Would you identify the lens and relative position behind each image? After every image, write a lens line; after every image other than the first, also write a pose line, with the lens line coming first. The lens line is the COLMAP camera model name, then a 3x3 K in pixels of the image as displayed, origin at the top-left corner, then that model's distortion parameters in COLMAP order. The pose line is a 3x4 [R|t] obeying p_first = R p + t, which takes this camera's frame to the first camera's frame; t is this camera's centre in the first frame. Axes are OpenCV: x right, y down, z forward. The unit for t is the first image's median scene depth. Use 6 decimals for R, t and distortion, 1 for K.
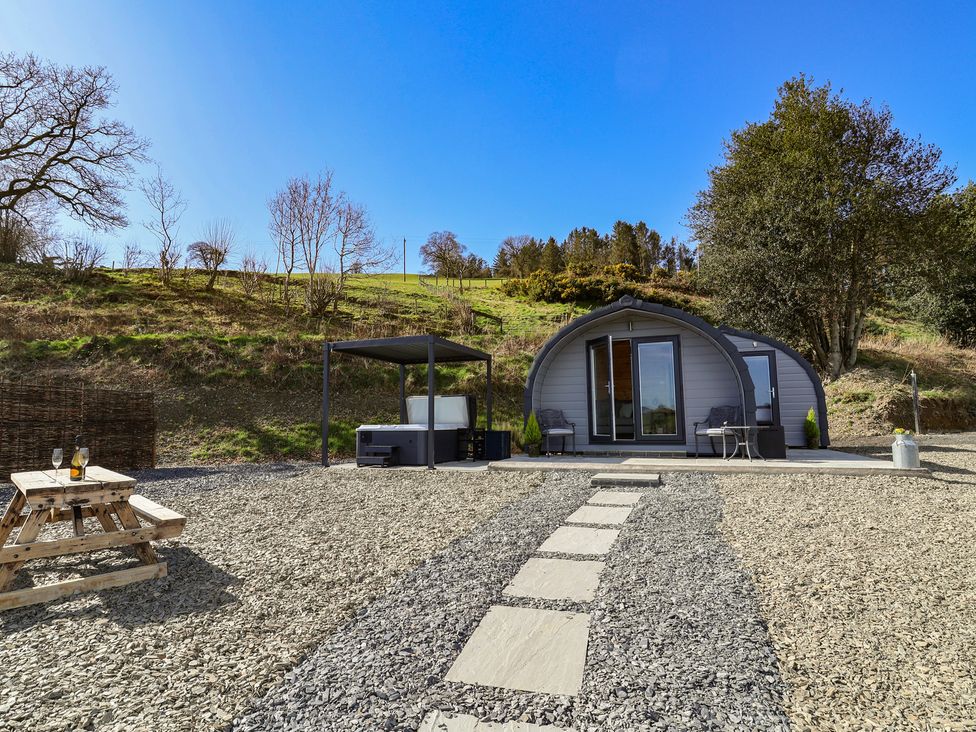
lens RADIAL K [[512.8, 0, 487.3], [0, 512.8, 363.4], [0, 0, 1]] dist [0.001719, -0.013704]
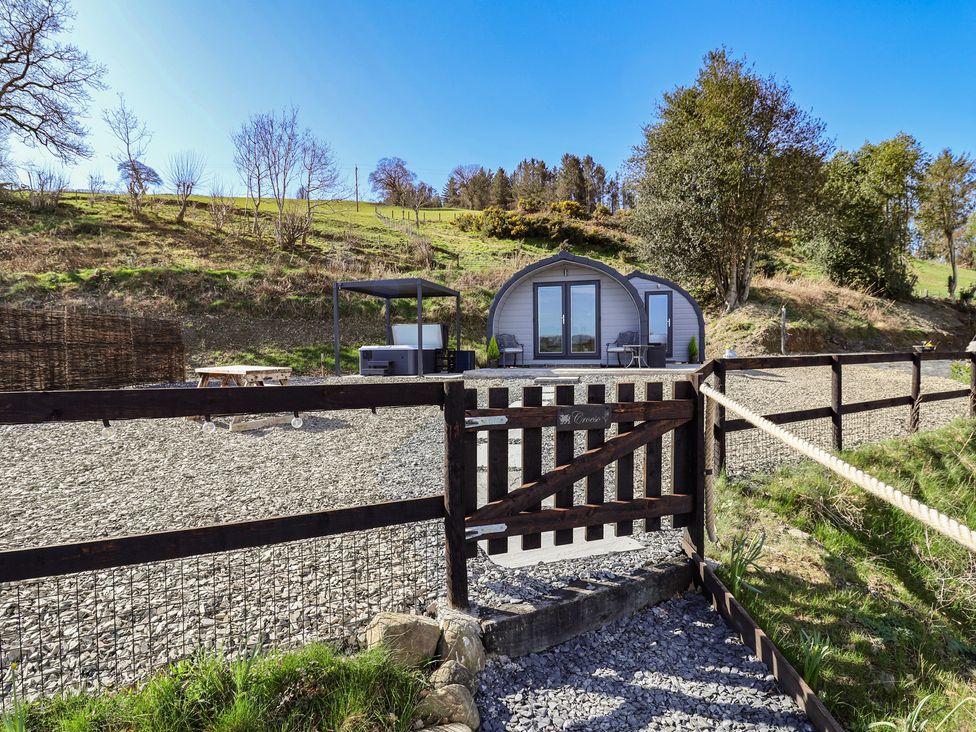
lens RADIAL K [[512.8, 0, 487.3], [0, 512.8, 363.4], [0, 0, 1]] dist [0.001719, -0.013704]
pose [[0.994548, -0.003754, 0.104208, -0.026712], [-0.010644, 0.990477, 0.137264, -0.007610], [-0.103731, -0.137625, 0.985038, -0.134129]]
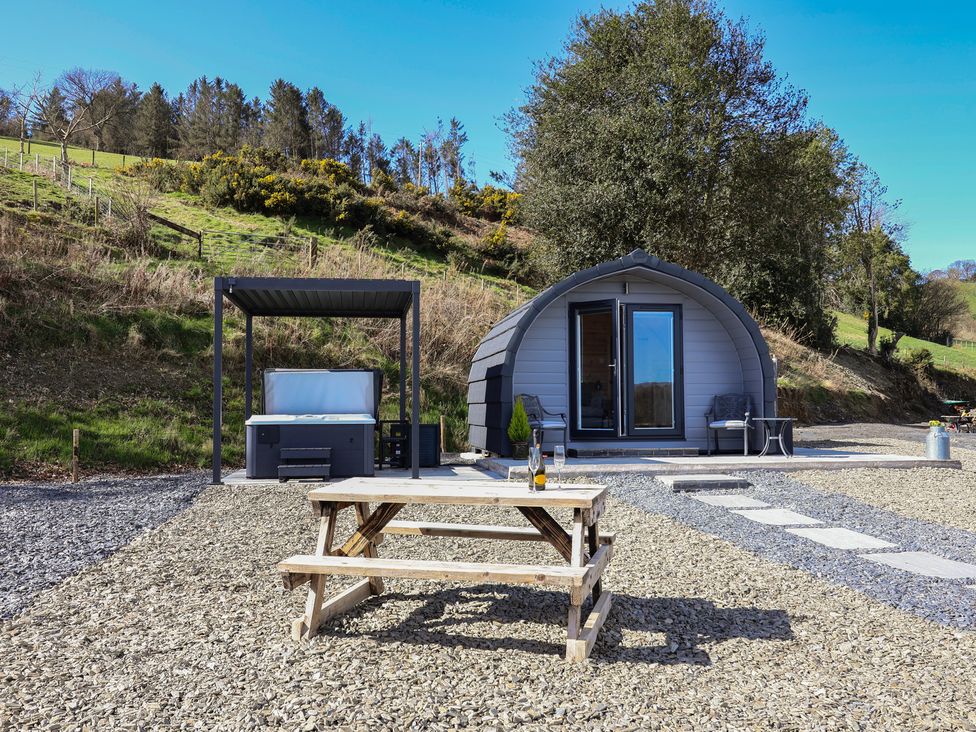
lens RADIAL K [[869.2, 0, 457.1], [0, 869.2, 363.1], [0, 0, 1]] dist [0.009094, -0.001259]
pose [[0.856706, 0.032794, 0.514762, -0.232674], [-0.061594, 0.997340, 0.038972, 0.001621], [-0.512115, -0.065093, 0.856447, 0.003347]]
